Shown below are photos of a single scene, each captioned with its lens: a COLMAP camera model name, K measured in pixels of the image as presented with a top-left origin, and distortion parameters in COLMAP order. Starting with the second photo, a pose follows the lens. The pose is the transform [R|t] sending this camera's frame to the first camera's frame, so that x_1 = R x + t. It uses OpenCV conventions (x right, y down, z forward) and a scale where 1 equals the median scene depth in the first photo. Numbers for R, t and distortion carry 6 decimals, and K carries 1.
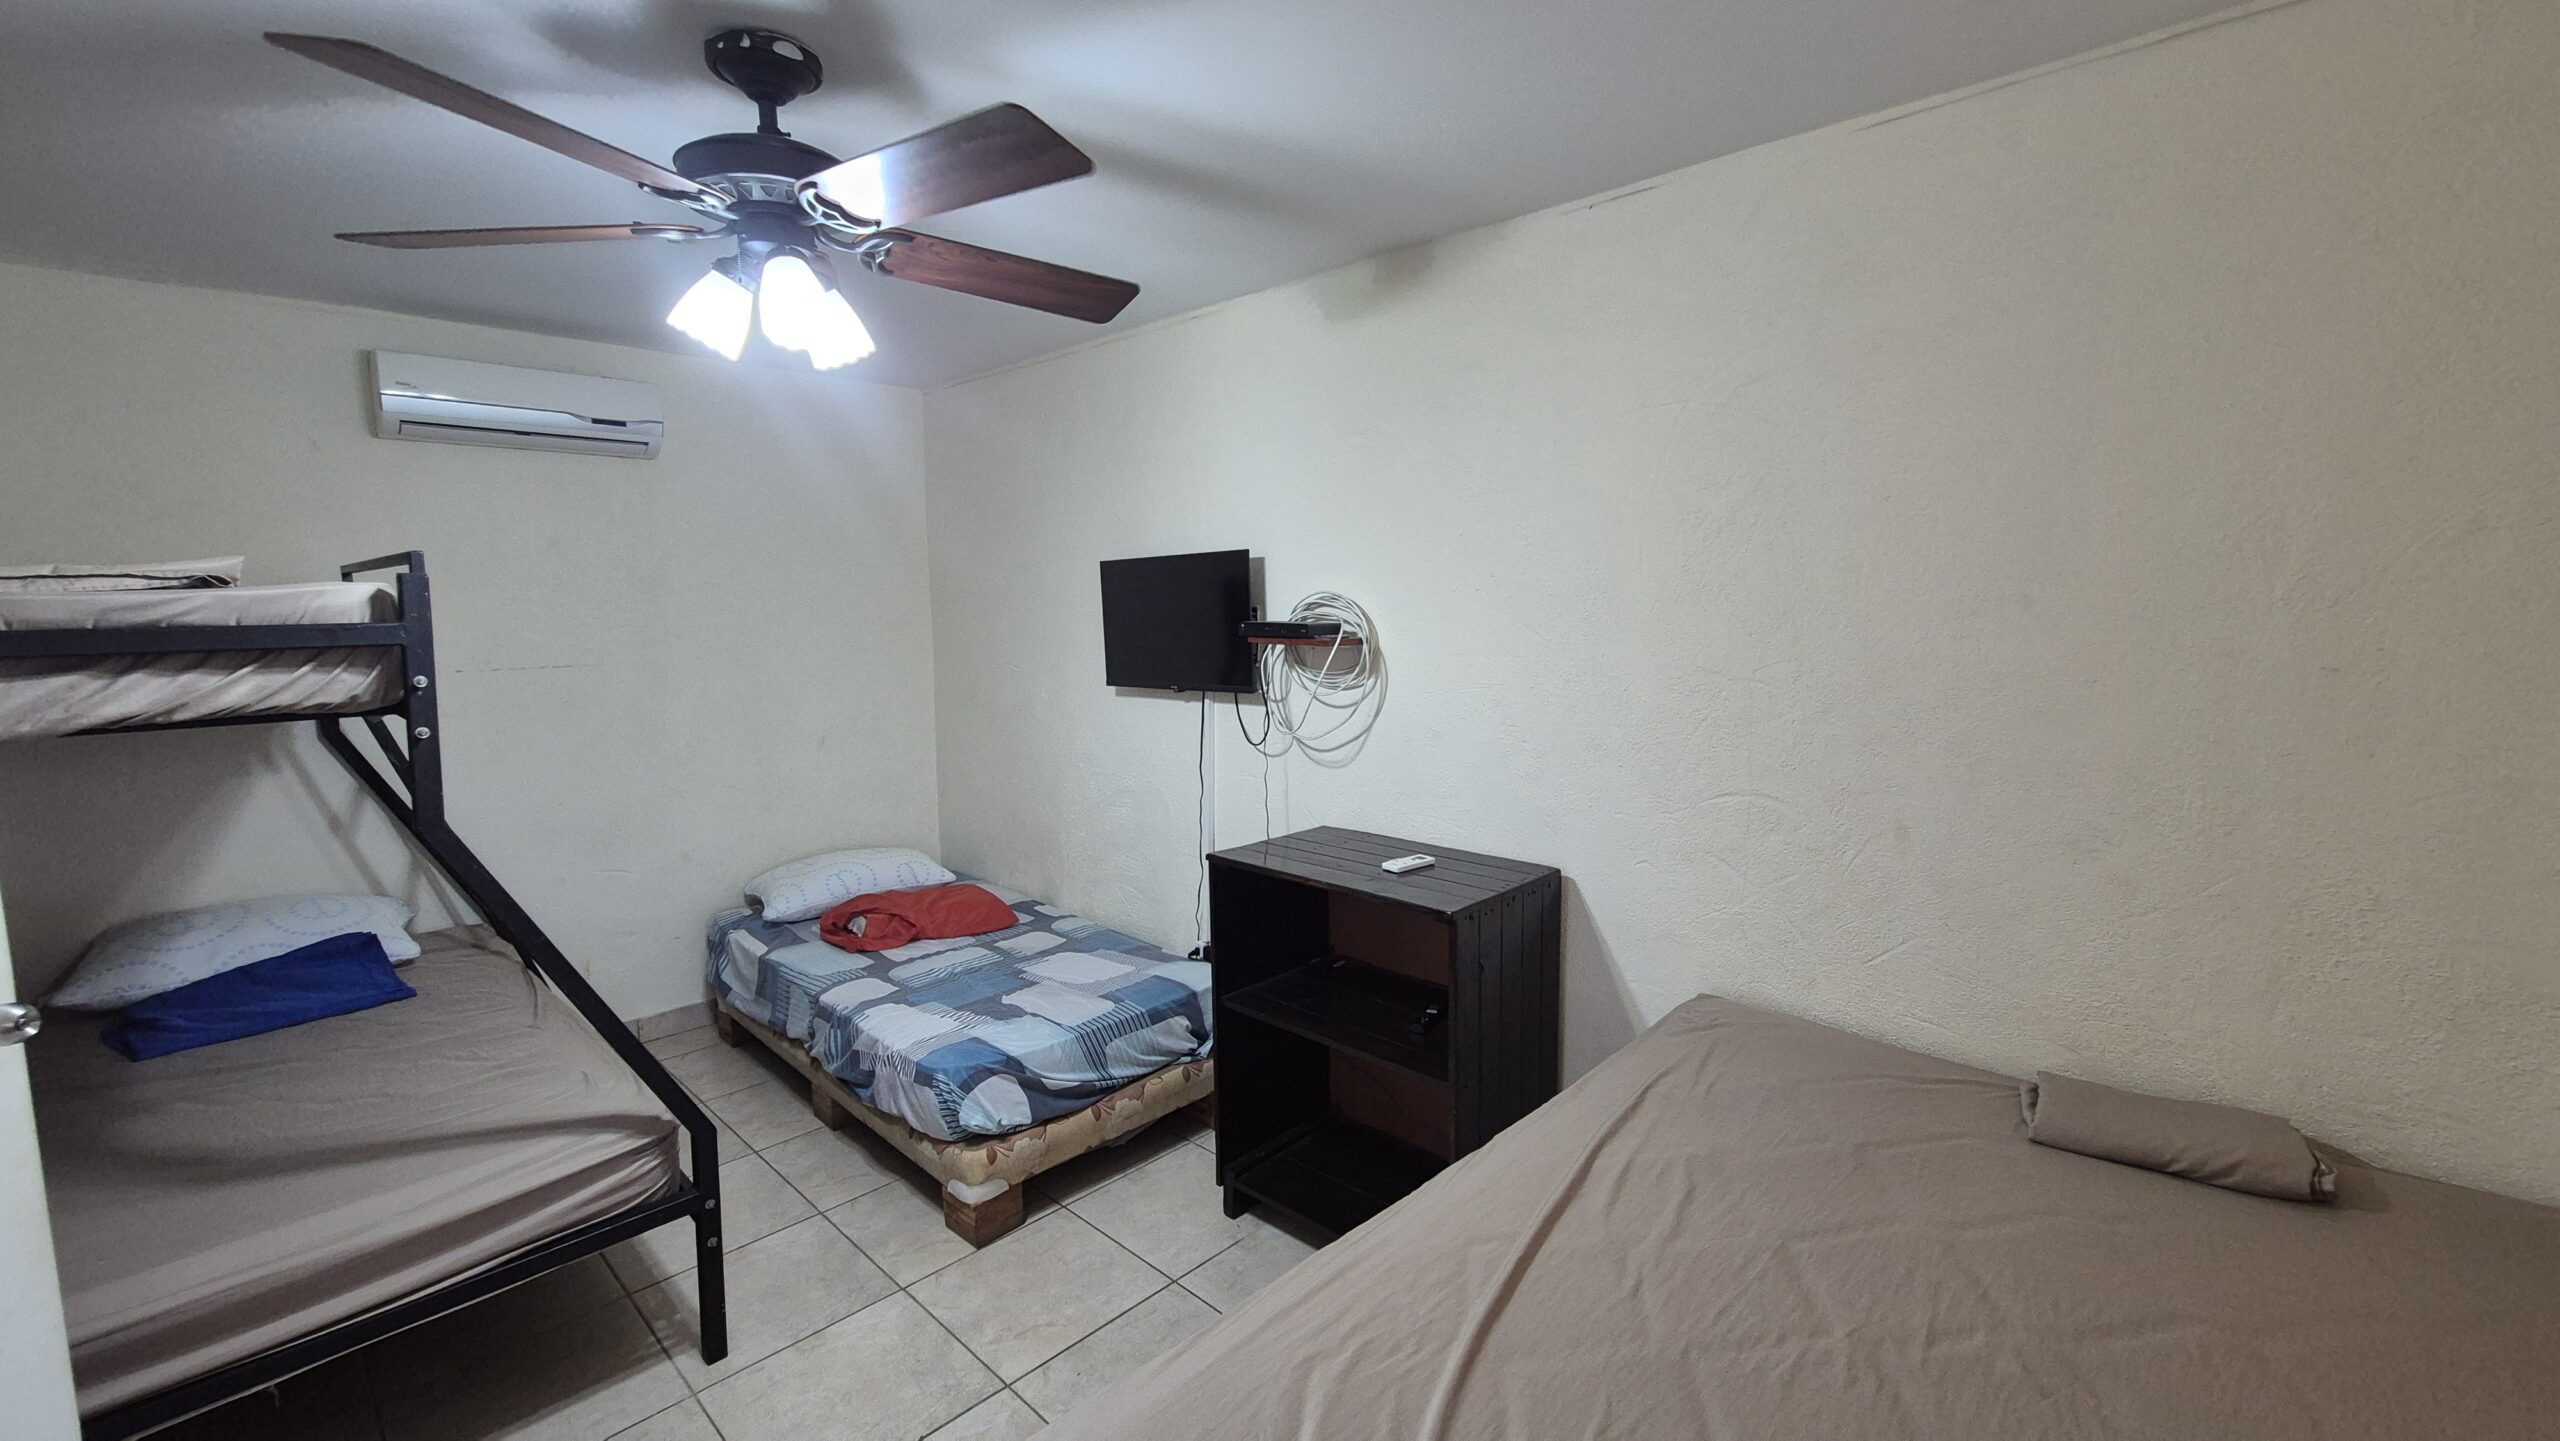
lens RADIAL K [[1049.9, 0, 1291.3], [0, 1049.9, 713.7], [0, 0, 1]] dist [-0.001845, 0.000185]
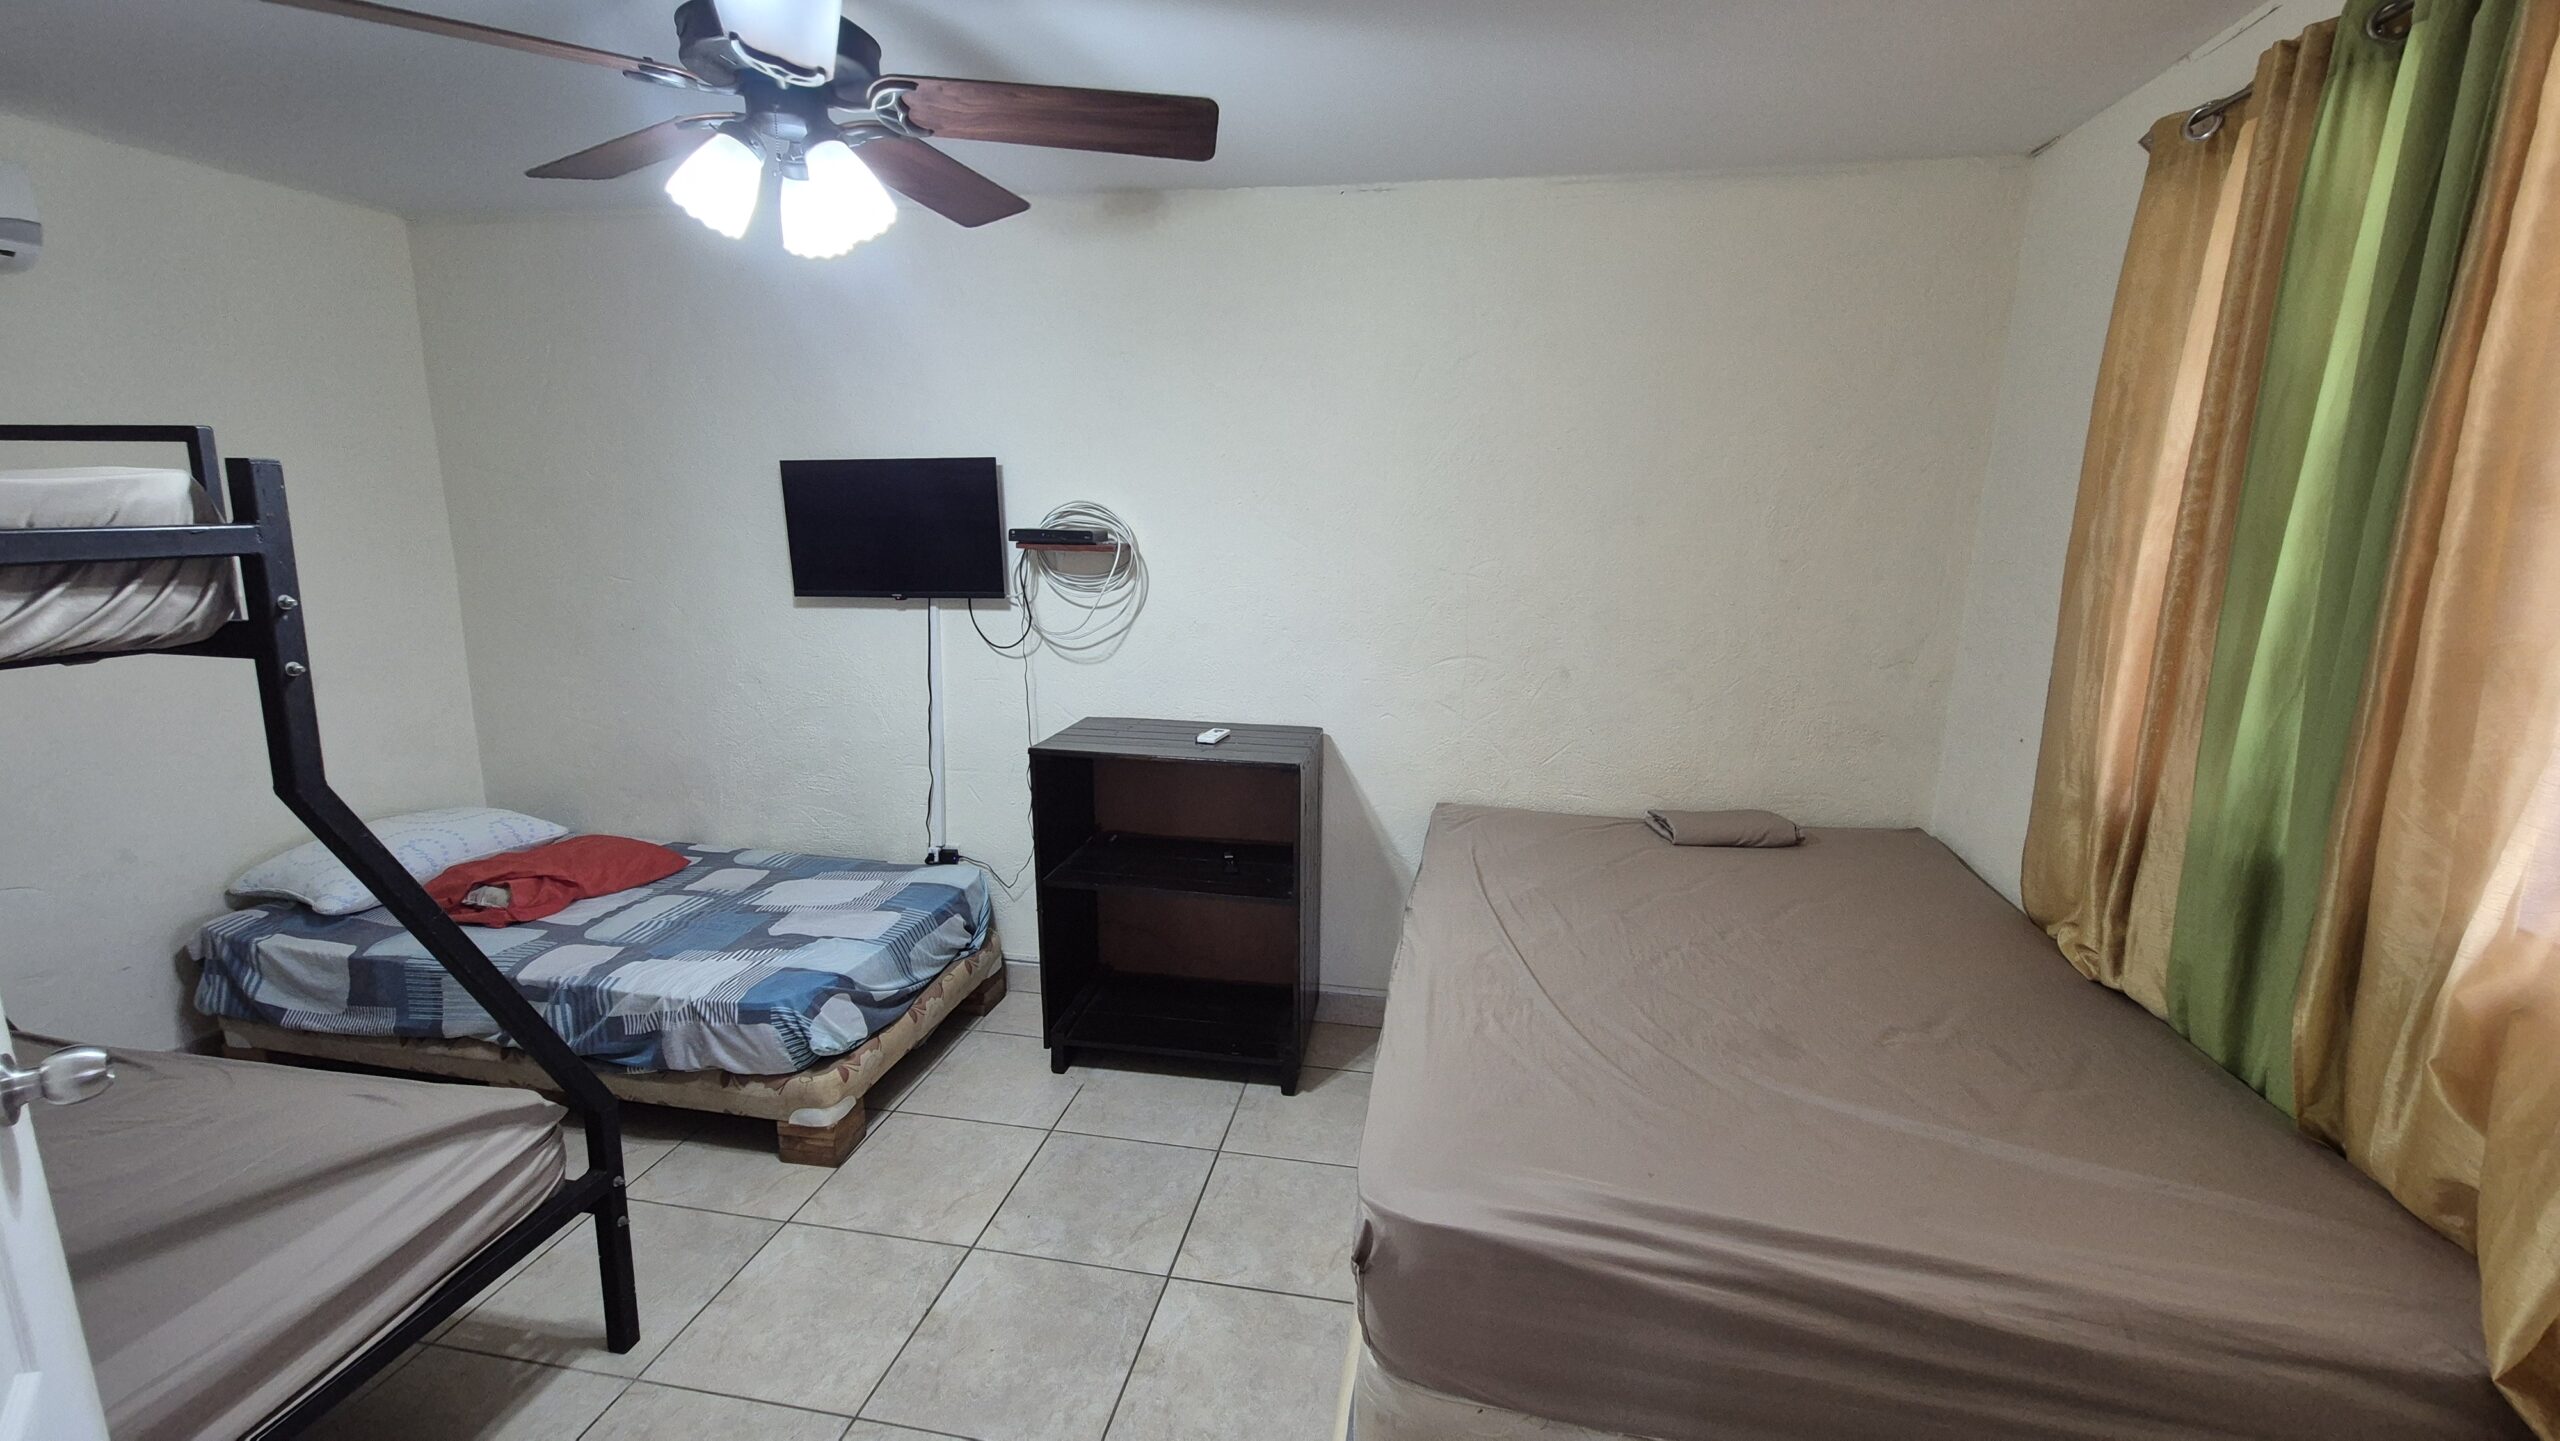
lens RADIAL K [[1049.9, 0, 1291.3], [0, 1049.9, 713.7], [0, 0, 1]] dist [-0.001845, 0.000185]
pose [[0.833177, -0.089088, 0.545783, -0.415733], [0.040657, 0.994136, 0.100206, 0.001986], [-0.551510, -0.061299, 0.831913, -0.032285]]
